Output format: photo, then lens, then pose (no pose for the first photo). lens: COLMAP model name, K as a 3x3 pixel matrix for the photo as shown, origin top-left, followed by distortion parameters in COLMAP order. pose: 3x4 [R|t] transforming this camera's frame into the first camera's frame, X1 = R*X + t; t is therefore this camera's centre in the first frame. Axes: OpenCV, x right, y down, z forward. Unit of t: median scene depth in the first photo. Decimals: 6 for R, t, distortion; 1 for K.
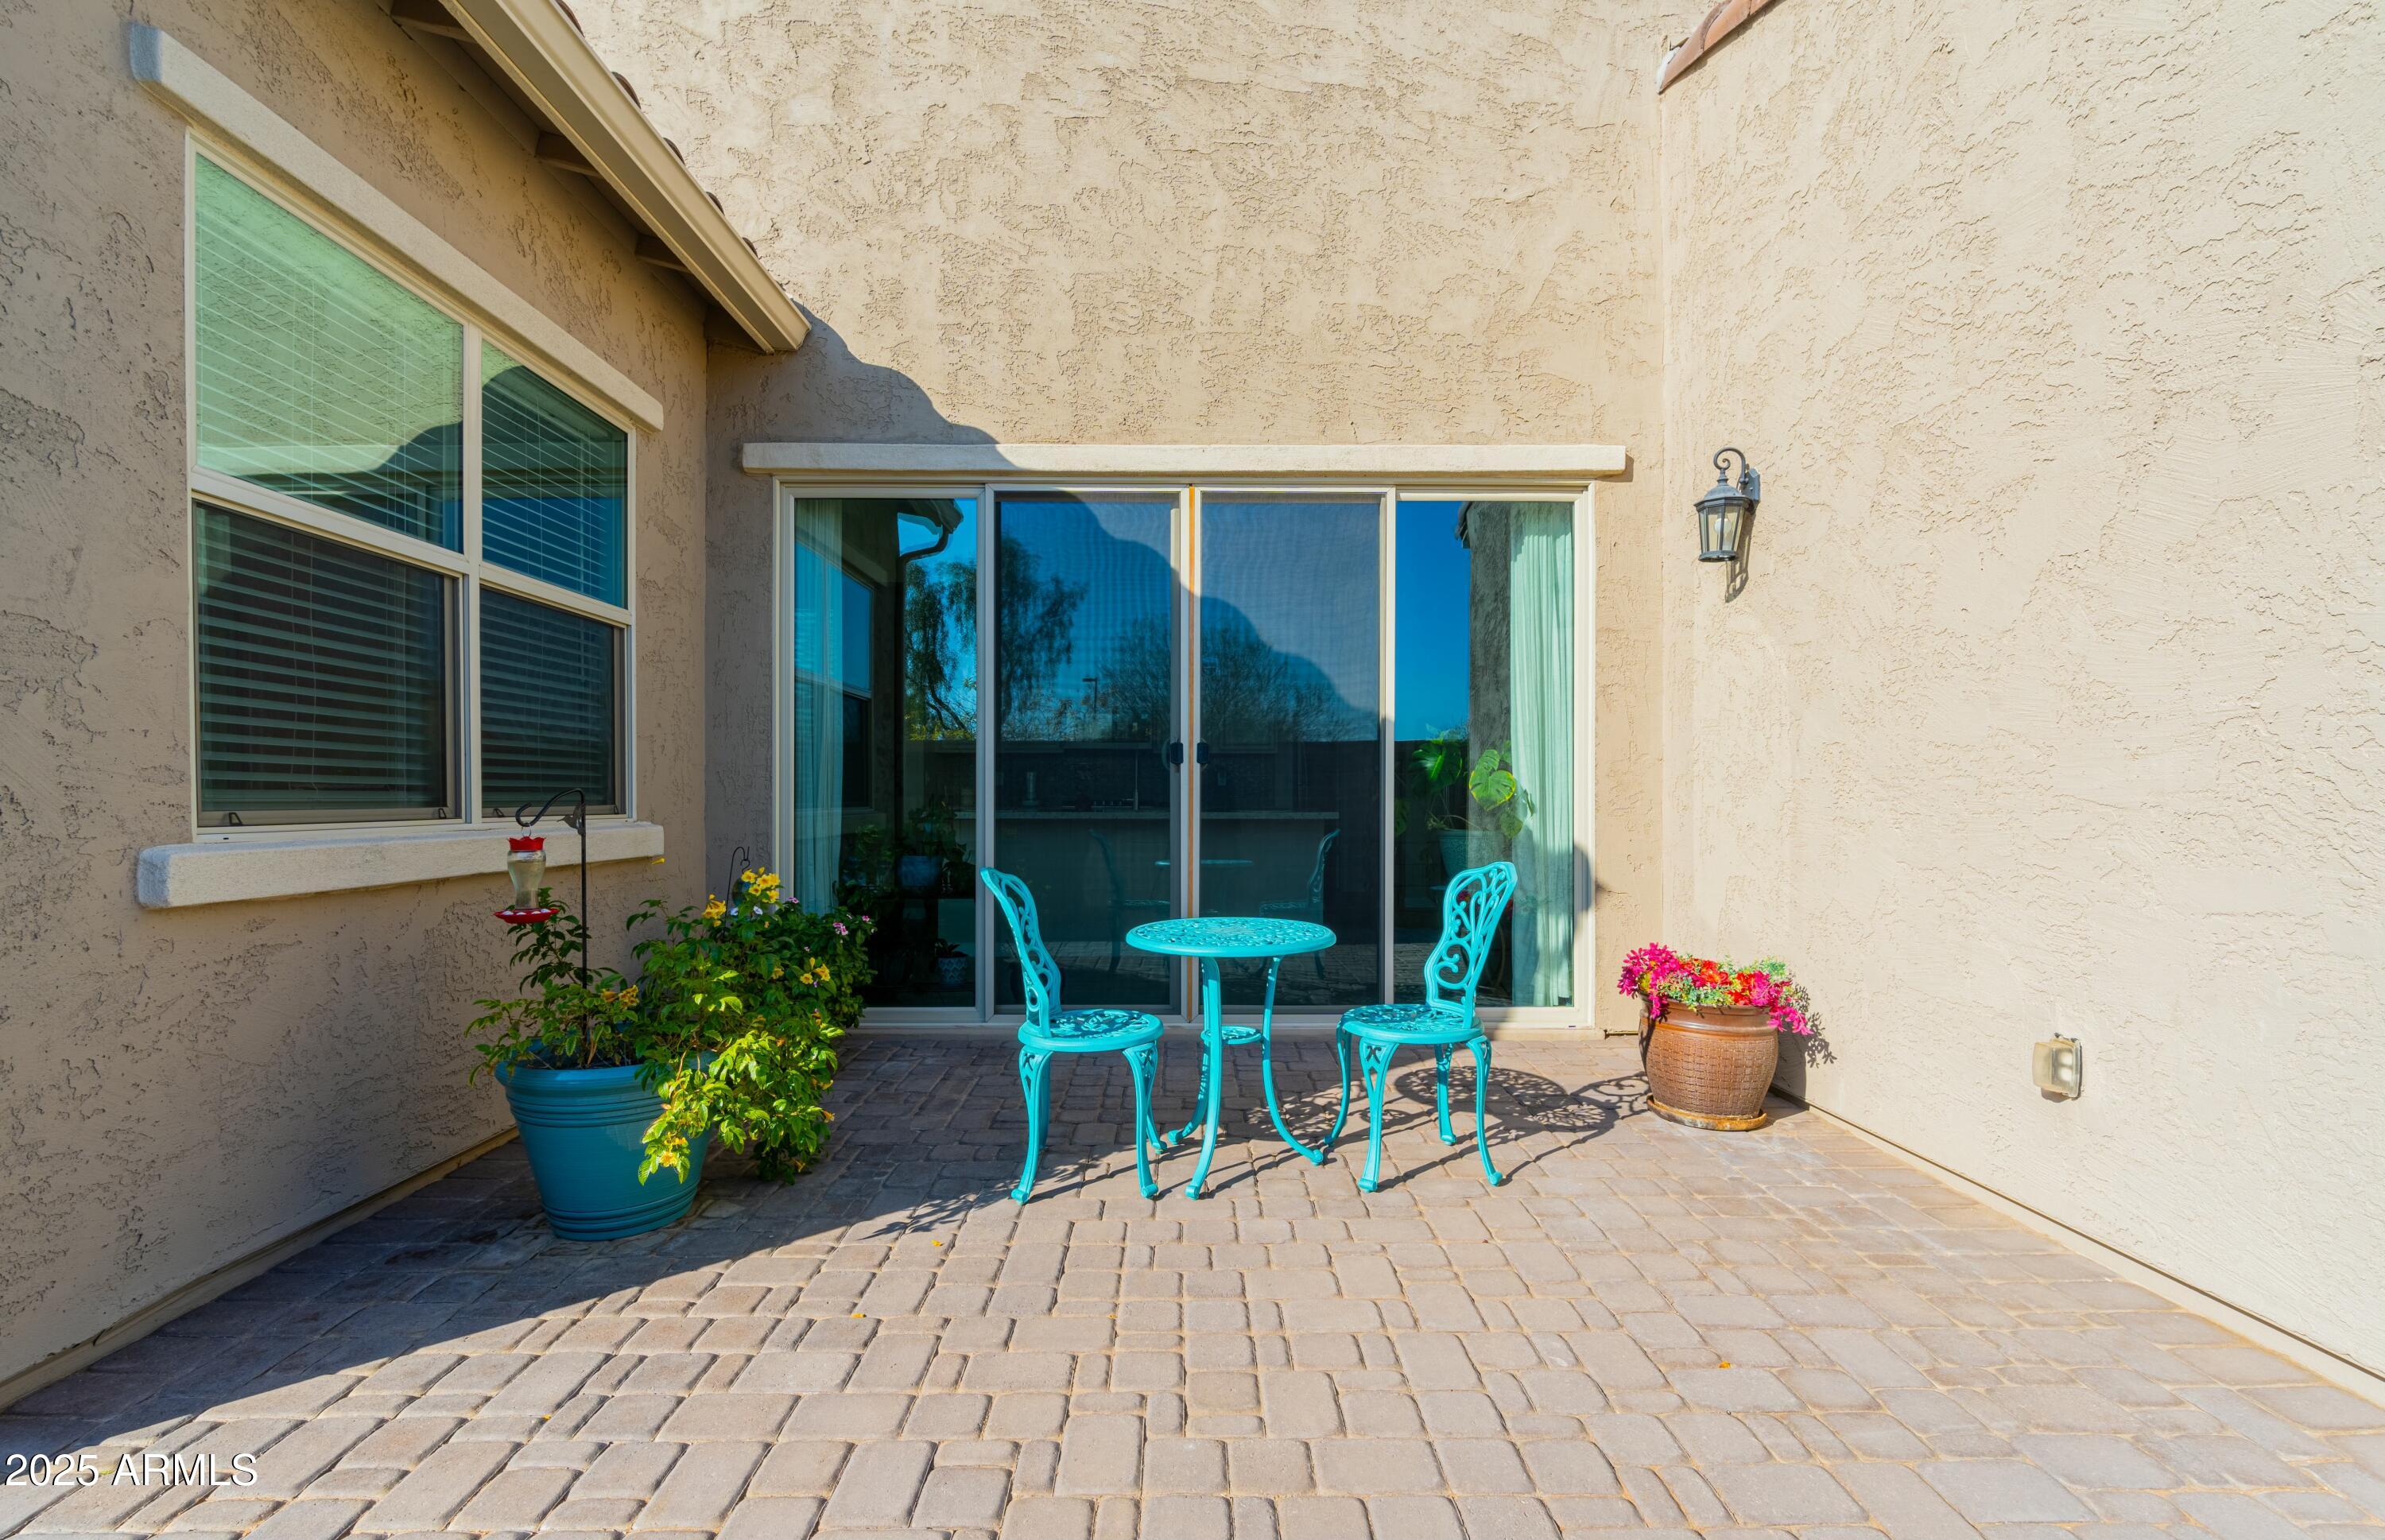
lens RADIAL K [[1048.6, 0, 1191.8], [0, 1048.6, 794.4], [0, 0, 1]] dist [0.001484, 0.001005]
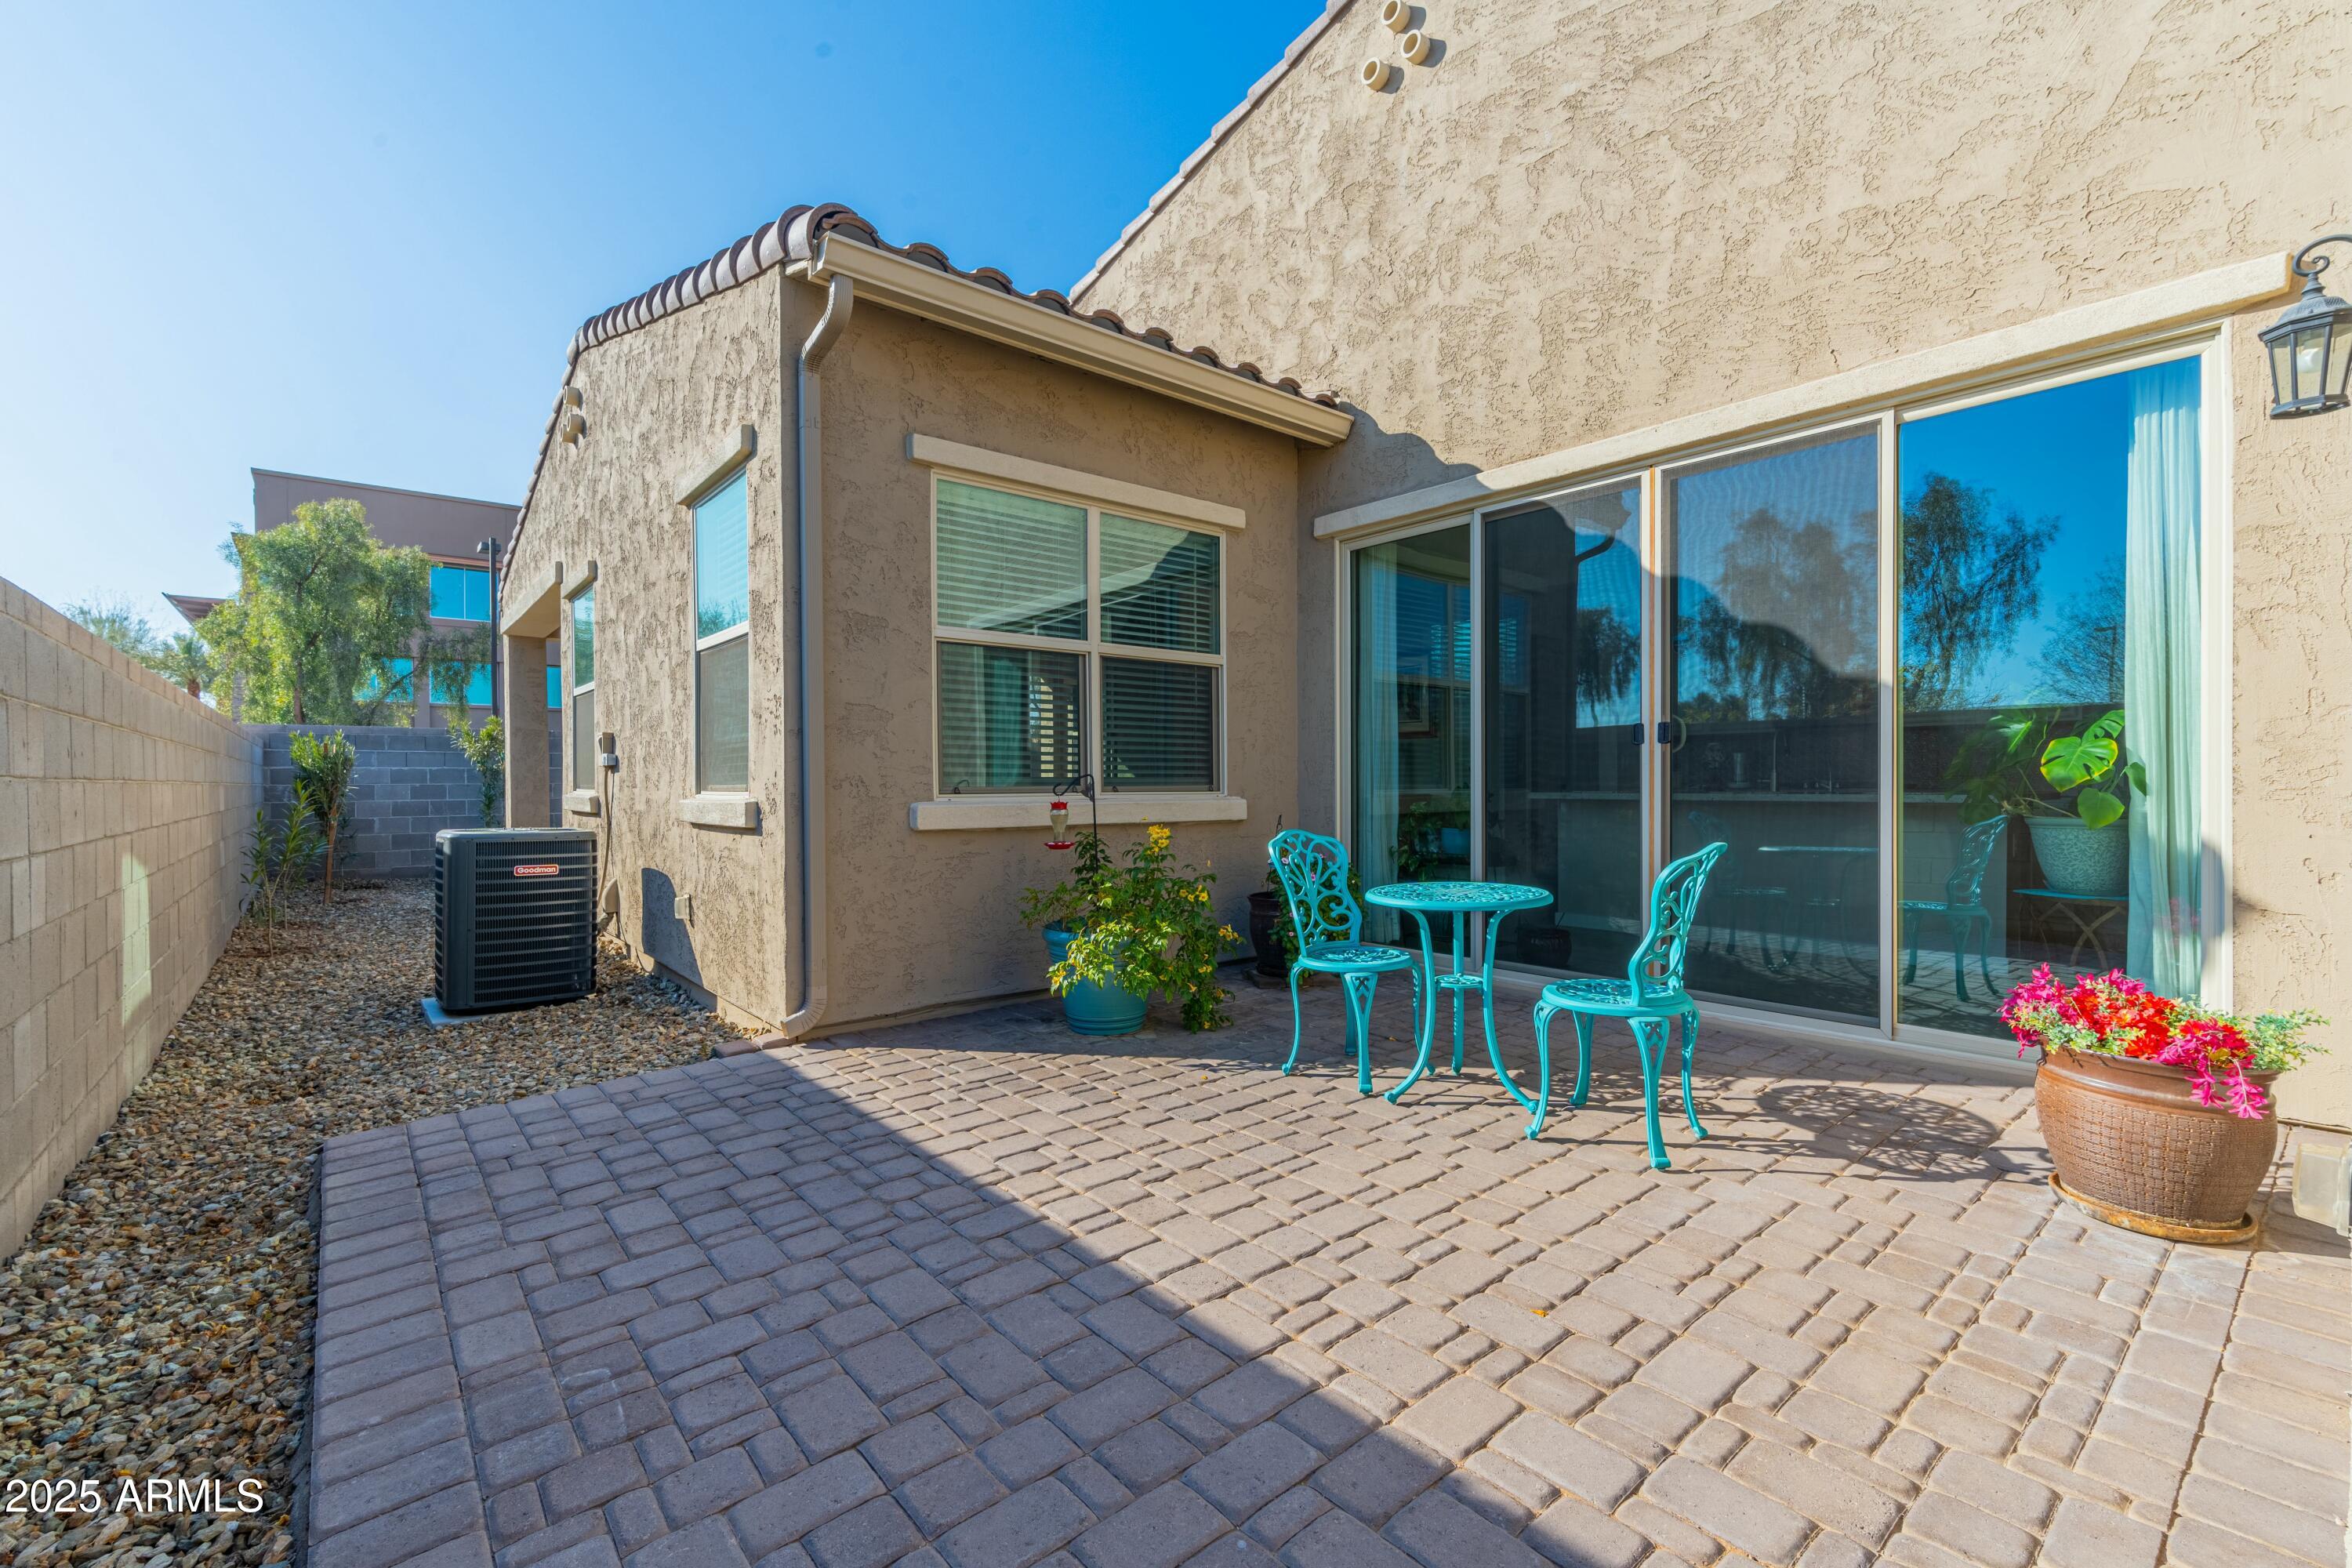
lens RADIAL K [[1010.7, 0, 1173.4], [0, 1010.7, 782.7], [0, 0, 1]] dist [0.003241, -0.000350]
pose [[0.633712, -0.005059, -0.773553, 0.458677], [0.004619, 0.999986, -0.002756, 0.007826], [0.773556, -0.001827, 0.633726, 0.032696]]
